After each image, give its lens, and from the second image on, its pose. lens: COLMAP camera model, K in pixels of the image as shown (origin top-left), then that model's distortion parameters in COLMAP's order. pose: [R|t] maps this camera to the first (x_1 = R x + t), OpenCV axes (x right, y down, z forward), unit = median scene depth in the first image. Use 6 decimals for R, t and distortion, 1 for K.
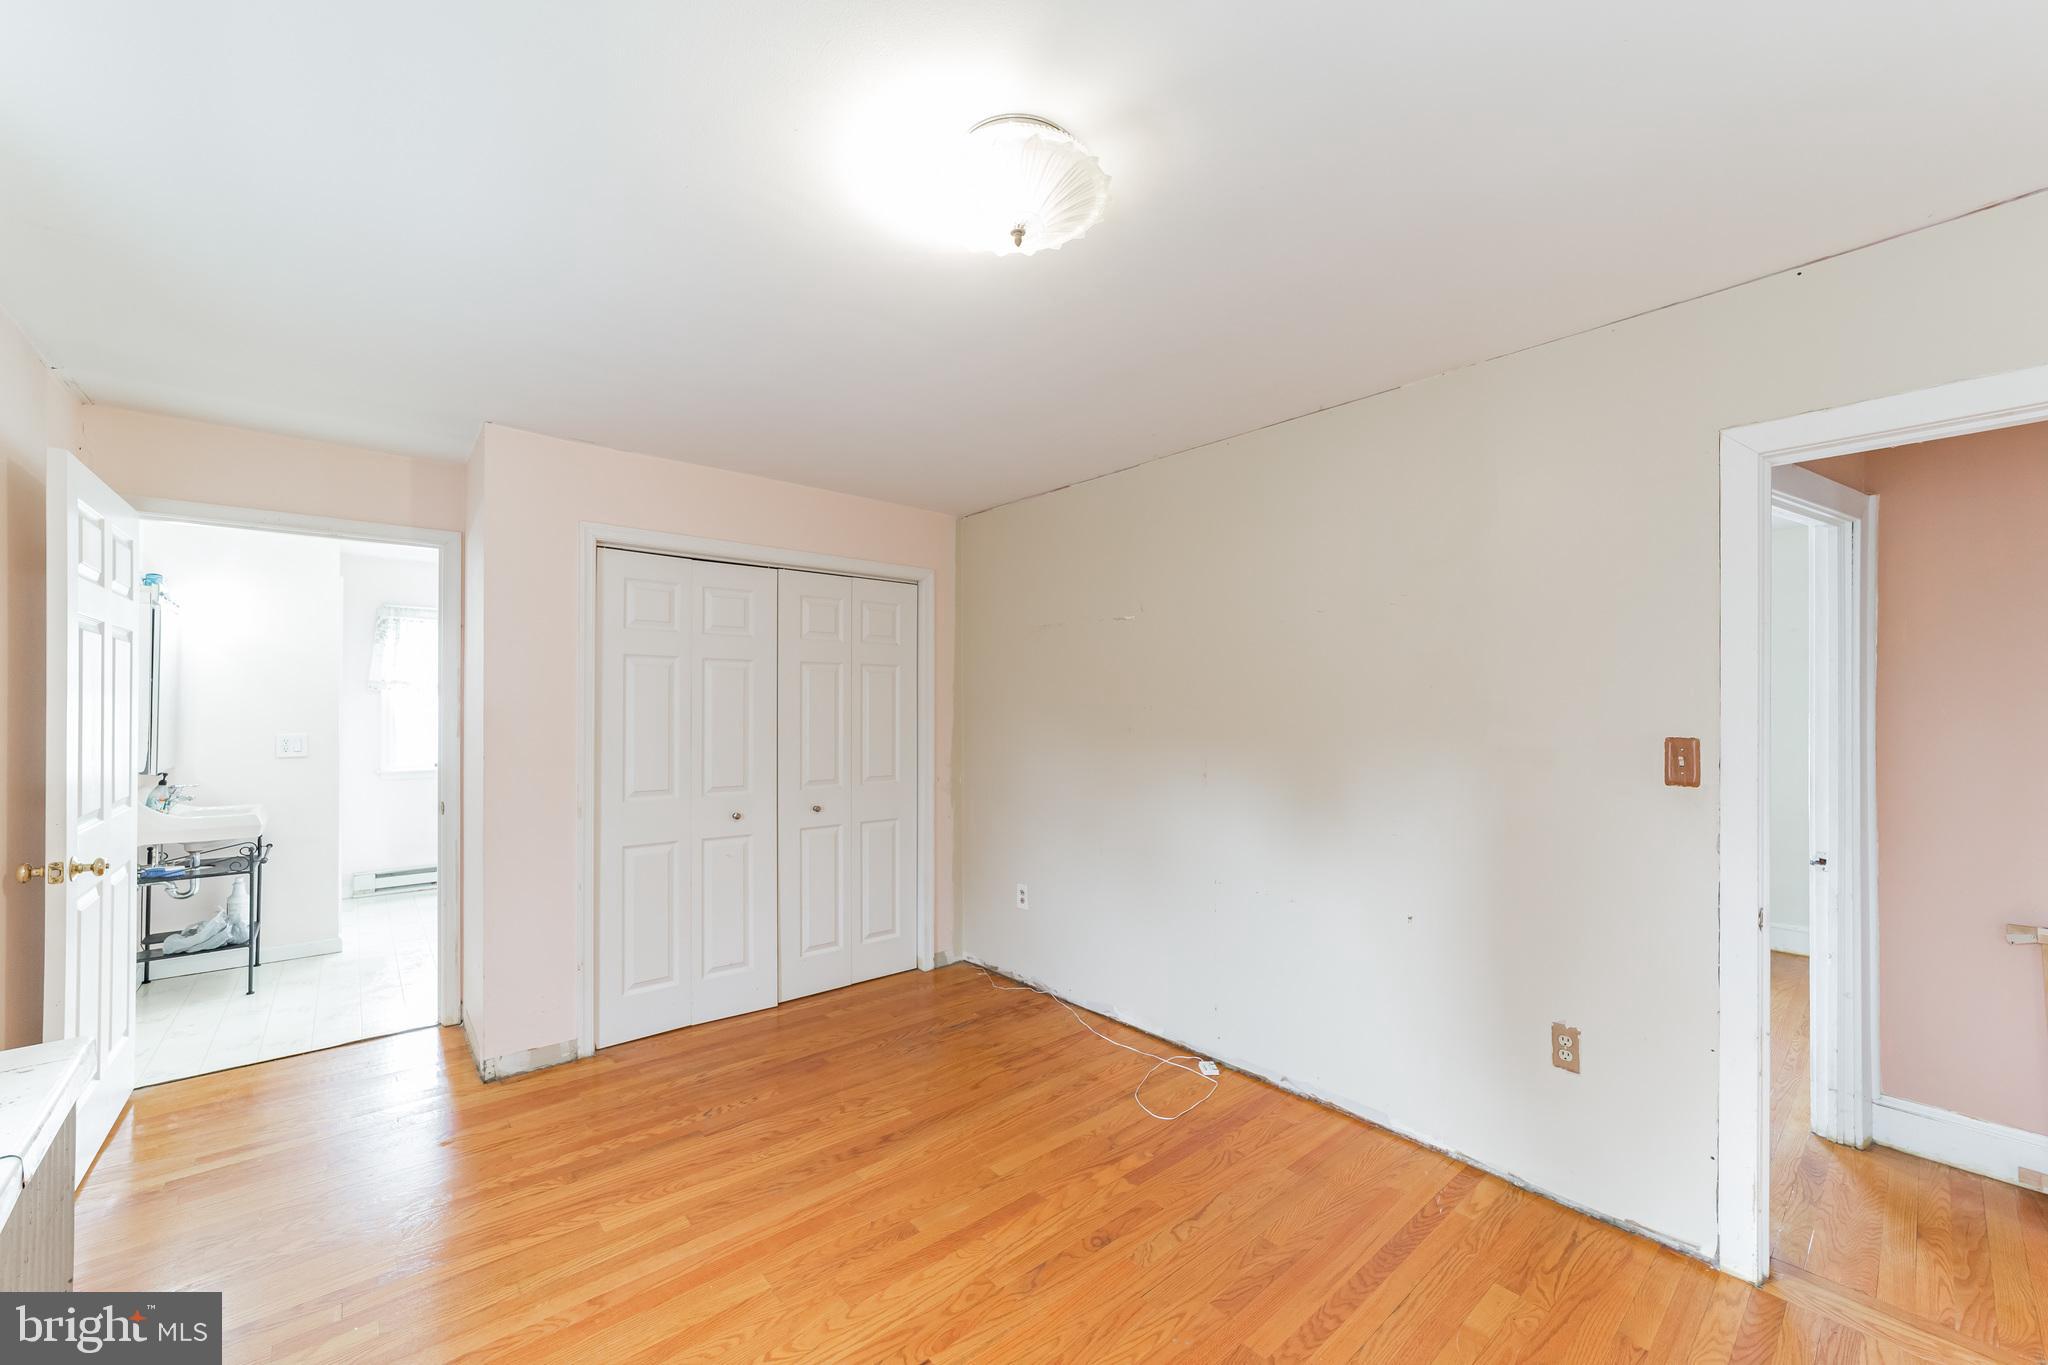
lens RADIAL K [[787.9, 0, 1004.9], [0, 787.9, 708.1], [0, 0, 1]] dist [-0.000606, 0.000336]
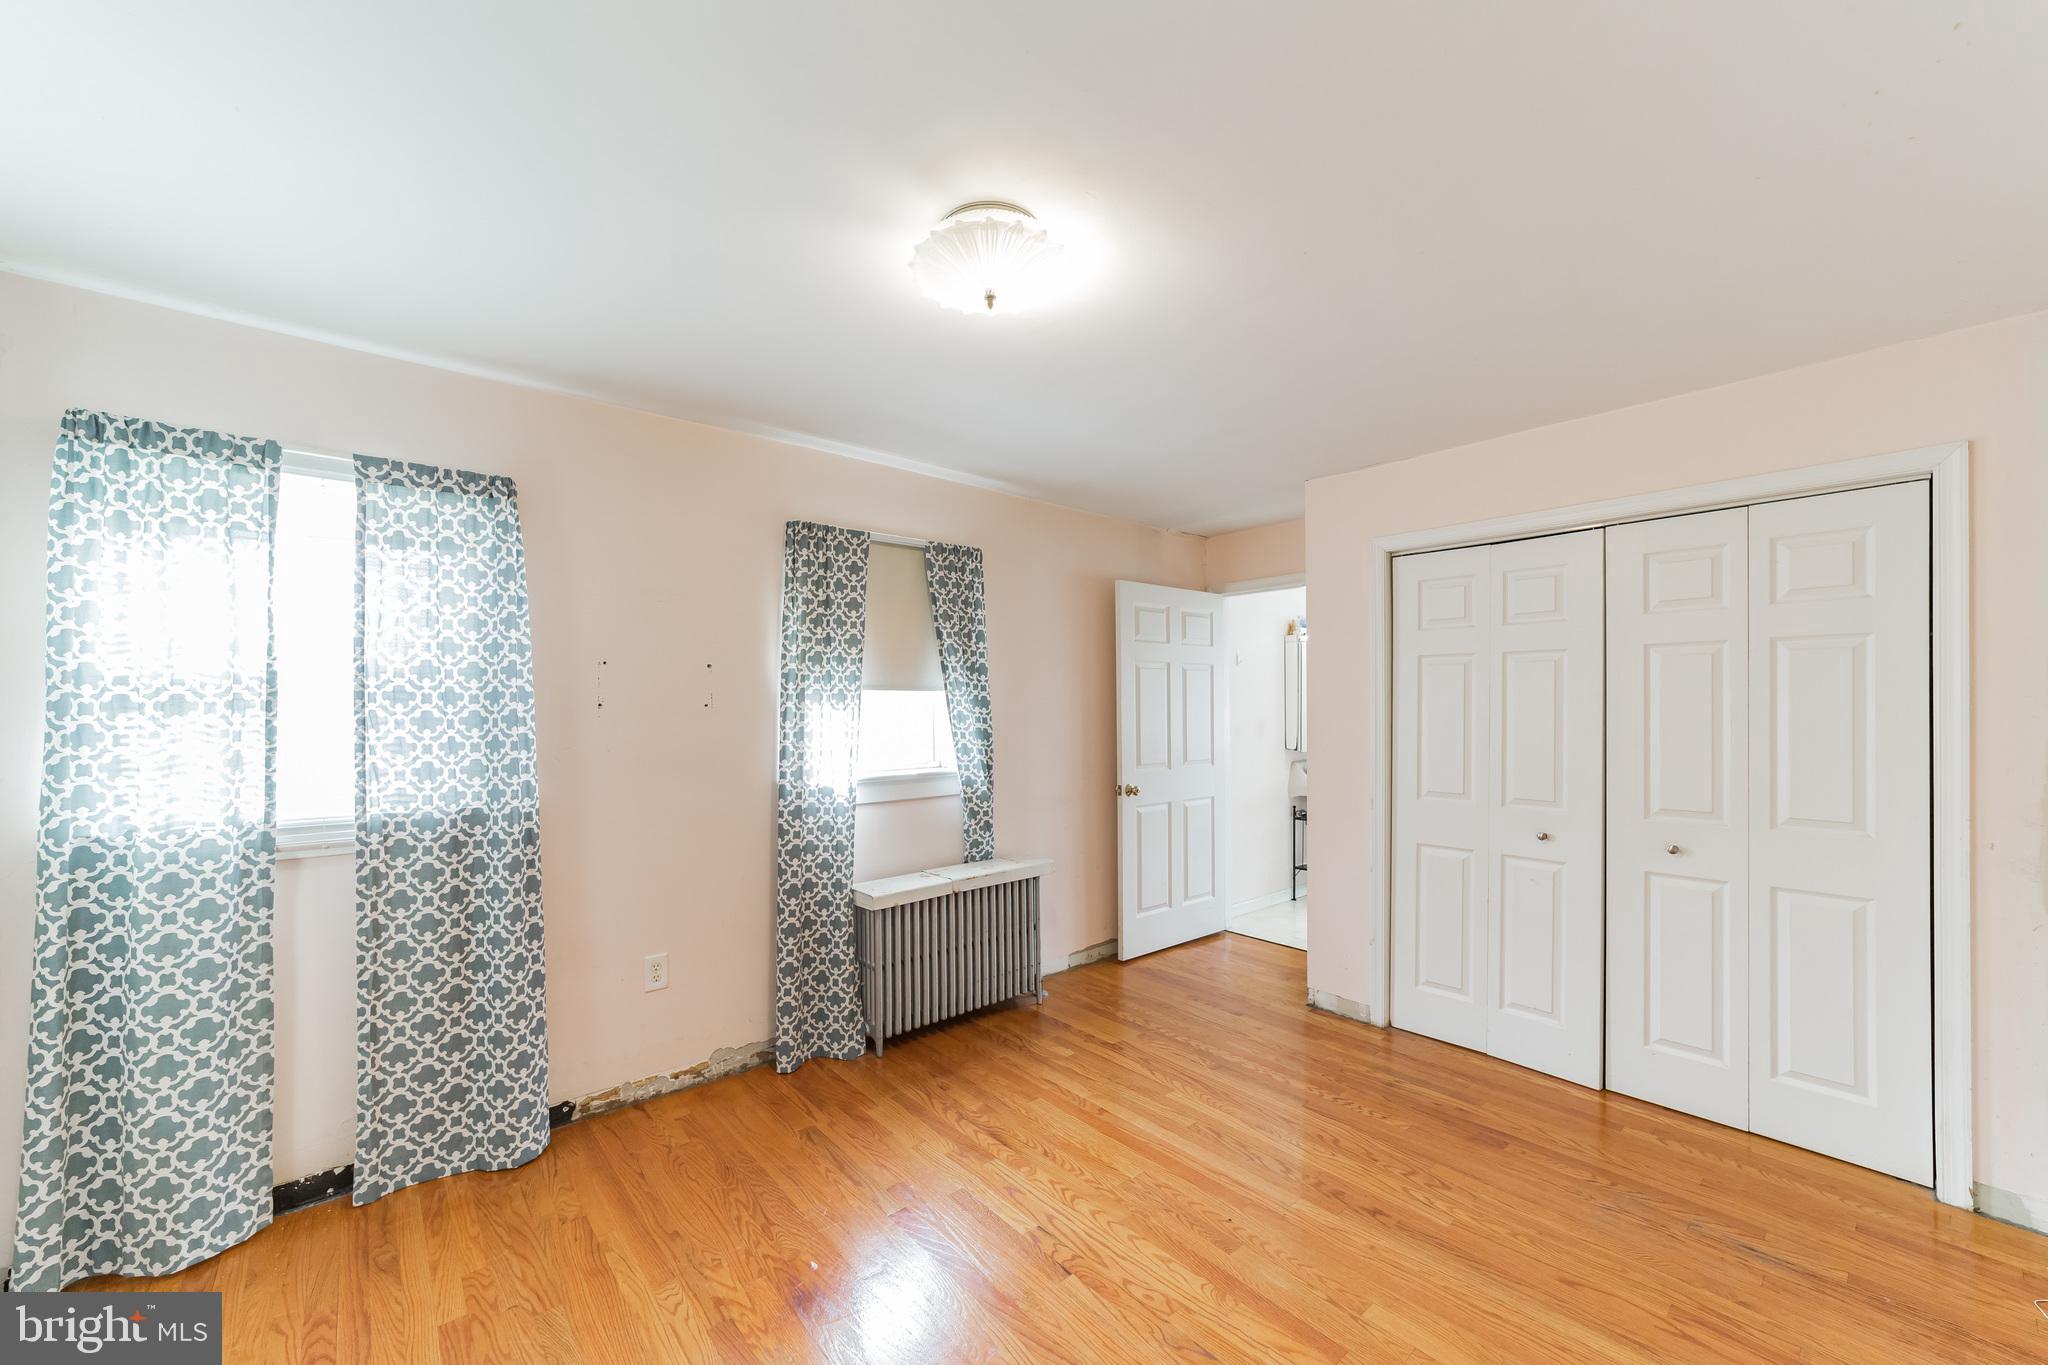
lens RADIAL K [[787.9, 0, 1004.9], [0, 787.9, 708.1], [0, 0, 1]] dist [-0.000606, 0.000336]
pose [[0.004235, 0.000621, -0.999991, 0.563075], [0.003940, 0.999992, 0.000638, -0.002980], [0.999983, -0.003943, 0.004233, 0.477139]]
